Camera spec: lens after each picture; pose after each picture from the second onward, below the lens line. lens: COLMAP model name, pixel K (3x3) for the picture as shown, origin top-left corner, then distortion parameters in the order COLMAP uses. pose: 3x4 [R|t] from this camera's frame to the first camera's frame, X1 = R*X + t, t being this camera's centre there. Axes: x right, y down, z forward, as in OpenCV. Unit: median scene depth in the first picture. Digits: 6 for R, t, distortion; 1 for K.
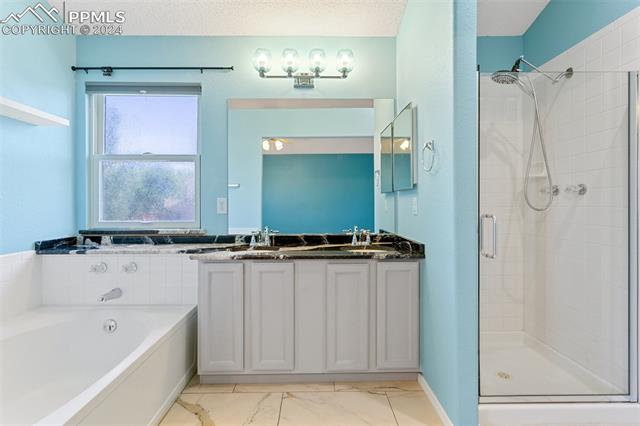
lens RADIAL K [[301.3, 0, 317.4], [0, 301.3, 208.5], [0, 0, 1]] dist [-0.001394, 0.003302]
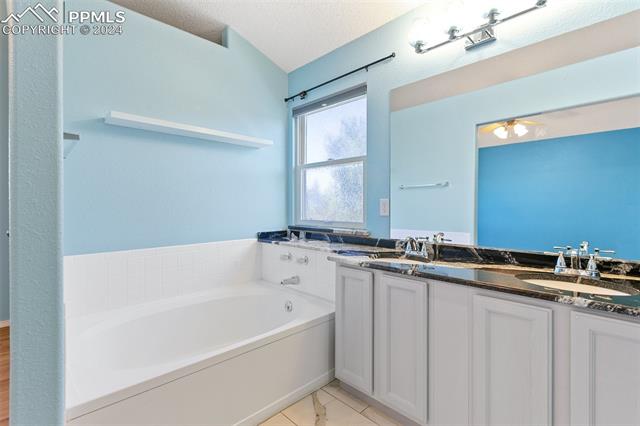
lens RADIAL K [[301.3, 0, 319.6], [0, 301.3, 208.3], [0, 0, 1]] dist [-0.001394, 0.003302]
pose [[0.685563, 0.008400, -0.727965, 0.231187], [-0.010673, 0.999942, 0.001486, -0.004580], [0.727935, 0.006751, 0.685613, 0.226076]]
